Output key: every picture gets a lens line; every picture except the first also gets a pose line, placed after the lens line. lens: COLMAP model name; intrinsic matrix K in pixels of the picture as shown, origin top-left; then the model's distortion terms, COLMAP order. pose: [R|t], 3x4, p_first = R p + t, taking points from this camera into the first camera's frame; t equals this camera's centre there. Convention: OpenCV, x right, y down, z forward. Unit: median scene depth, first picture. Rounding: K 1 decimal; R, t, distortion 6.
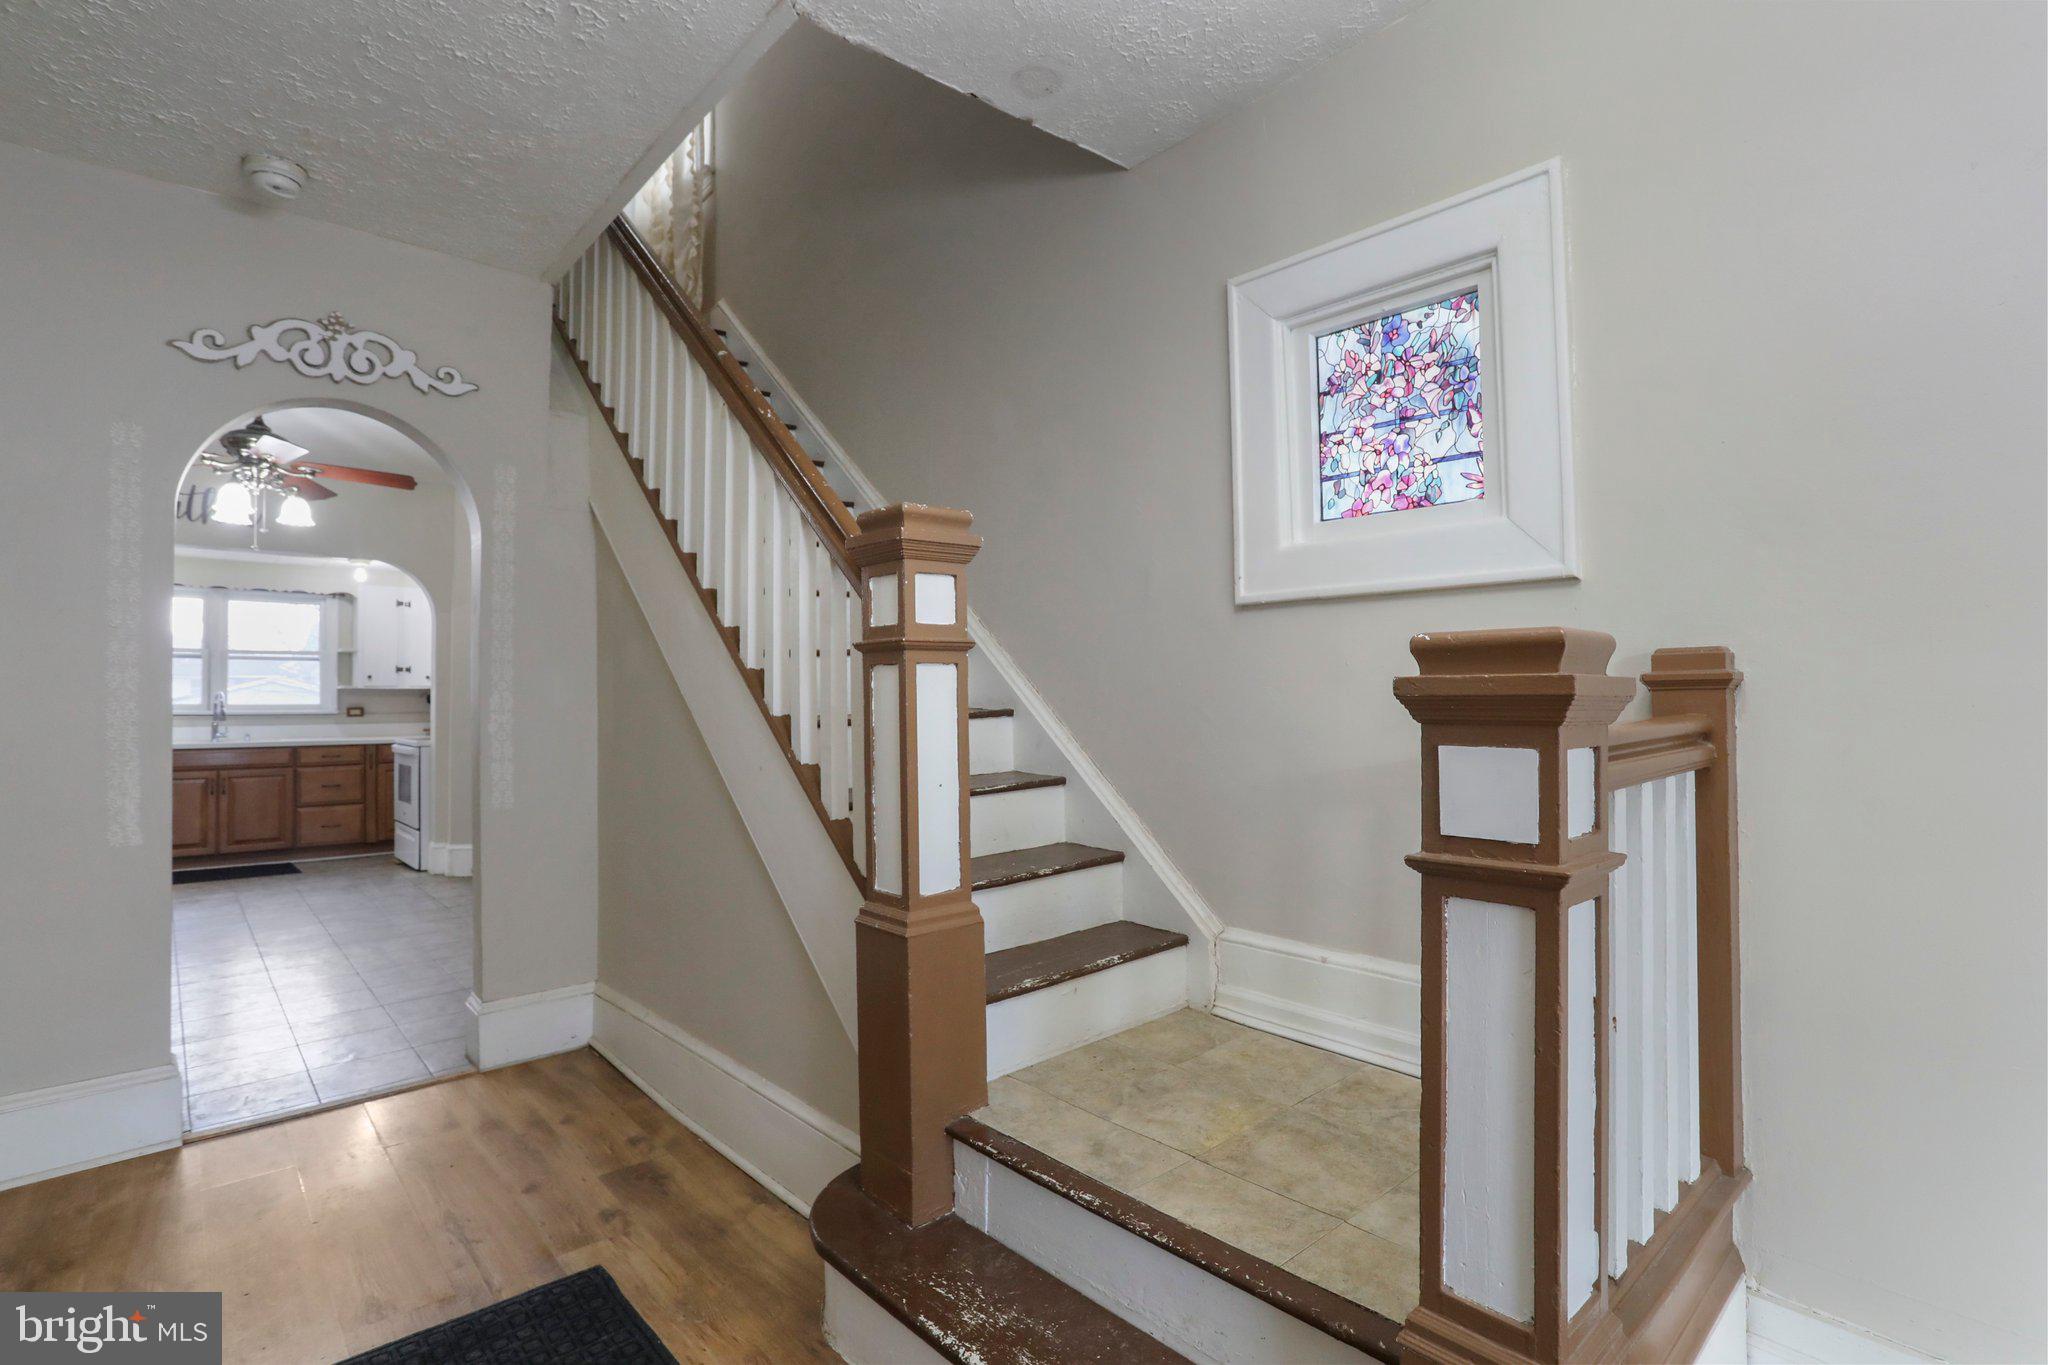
lens RADIAL K [[980.0, 0, 1027.3], [0, 980.0, 679.7], [0, 0, 1]] dist [-0.036704, 0.010633]
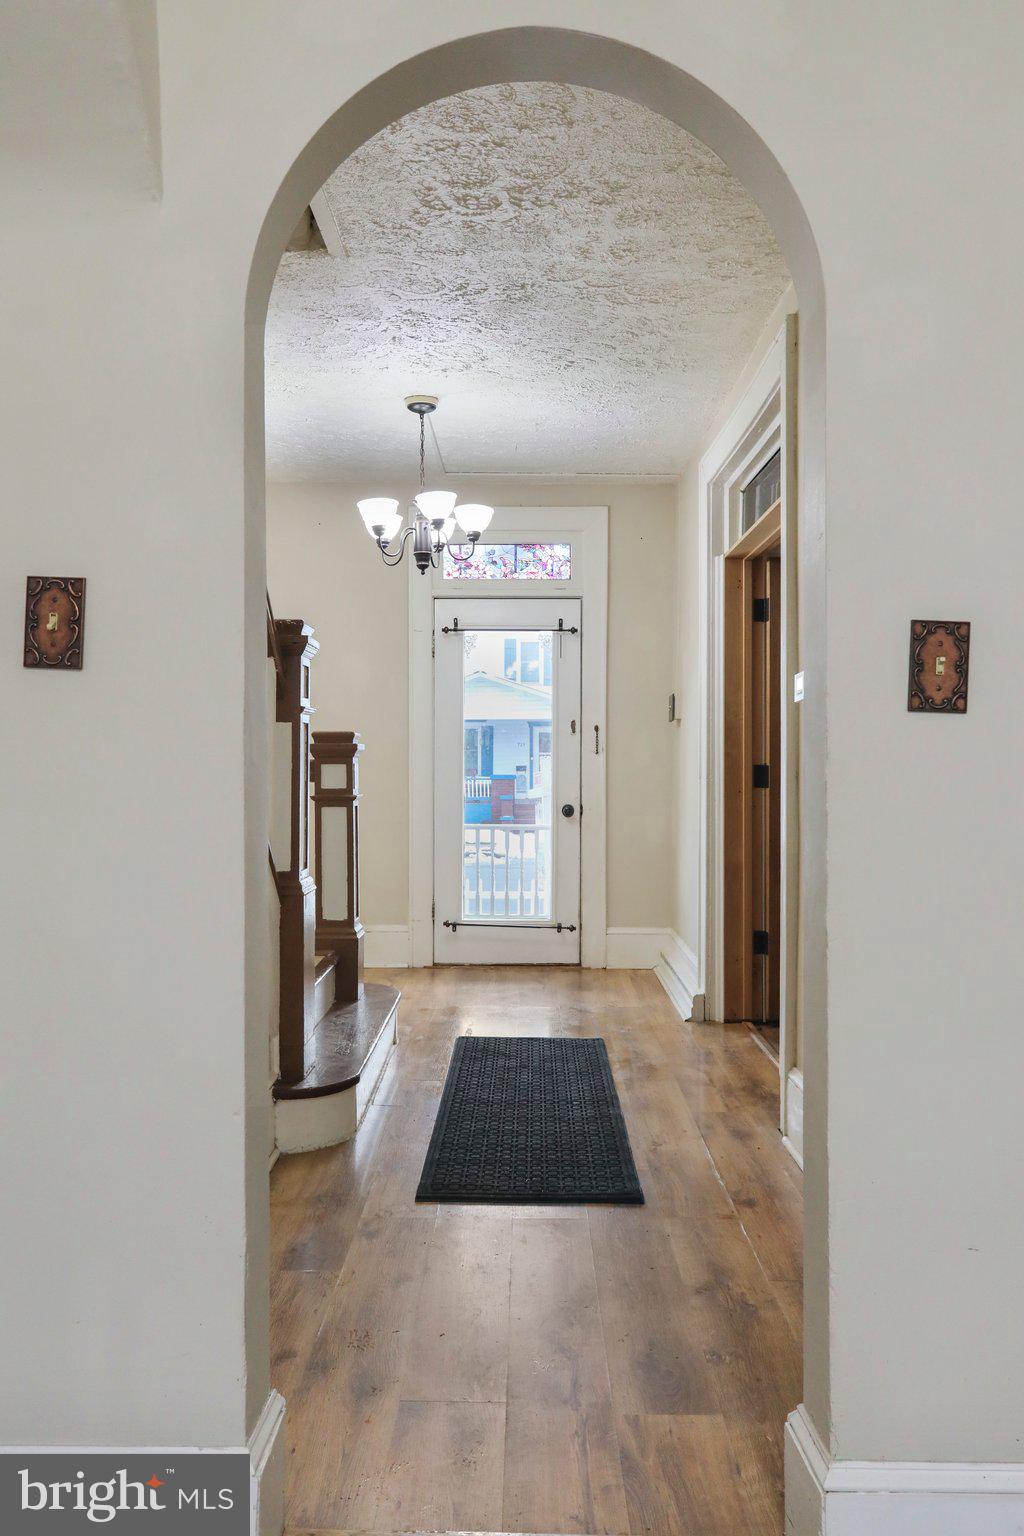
lens RADIAL K [[1249.6, 0, 507.2], [0, 1249.6, 763.7], [0, 0, 1]] dist [0.082310, 0.001202]
pose [[-0.735104, -0.000878, 0.677954, -1.785449], [-0.014207, 0.999800, -0.014110, 0.075970], [-0.677805, -0.020004, -0.734969, 2.328831]]
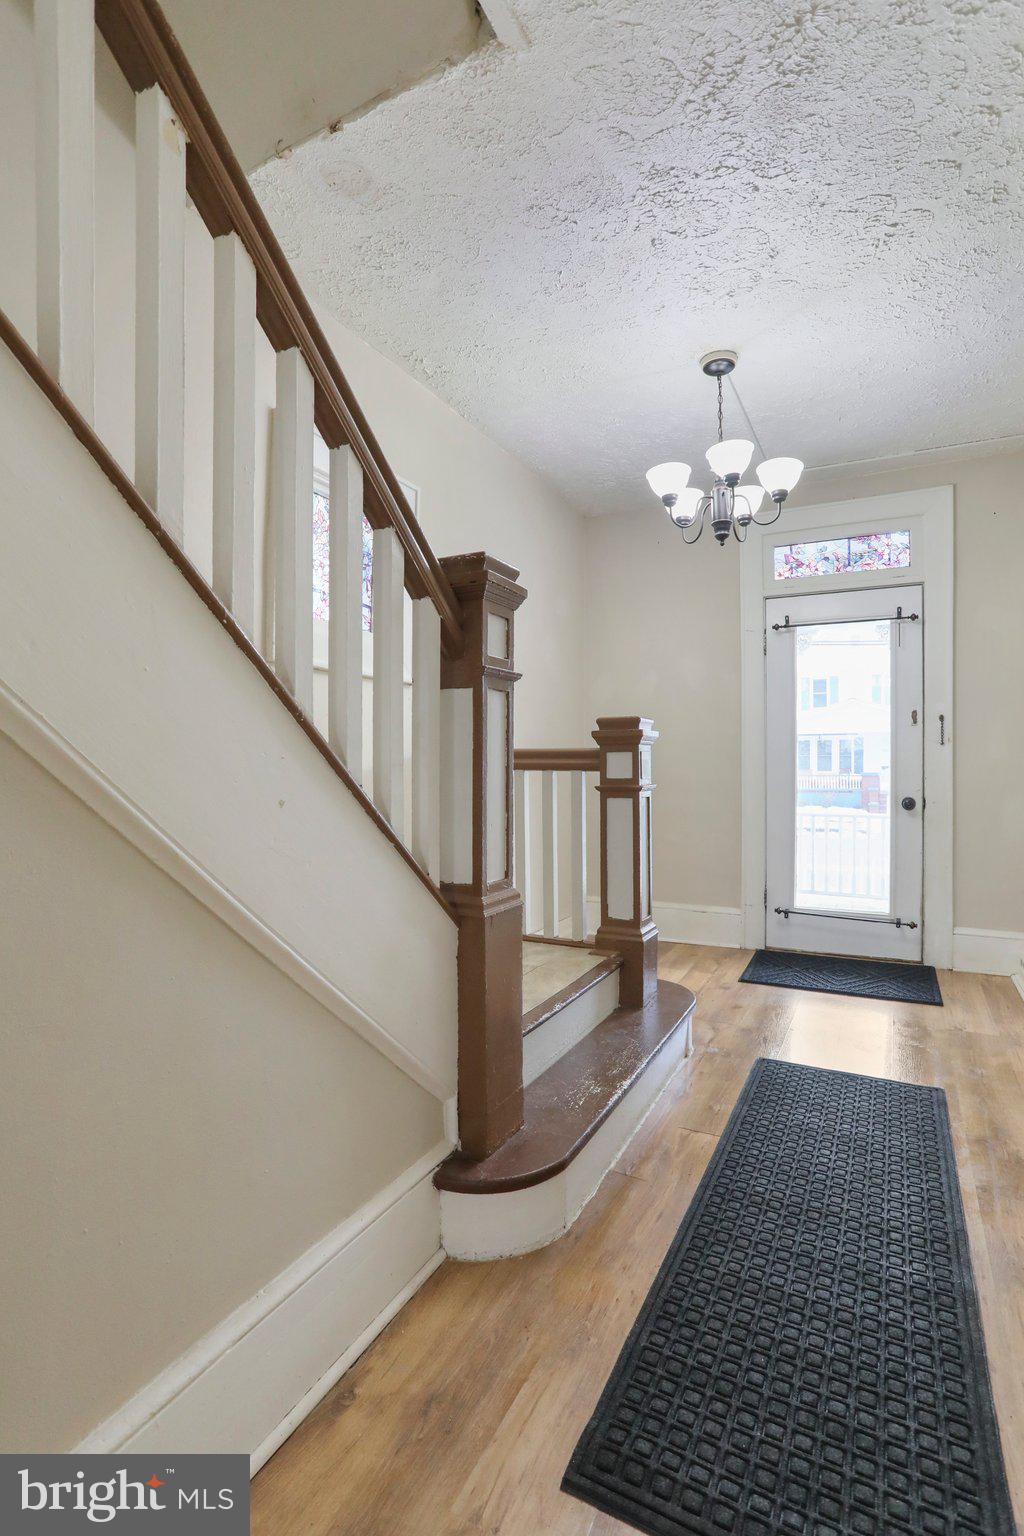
lens RADIAL K [[735.0, 0, 517.3], [0, 735.0, 769.8], [0, 0, 1]] dist [-0.036704, 0.010633]
pose [[-0.354303, -0.001855, 0.935129, -0.986002], [-0.016027, 0.999863, -0.004089, 0.088814], [-0.934993, -0.016436, -0.354284, 1.304303]]
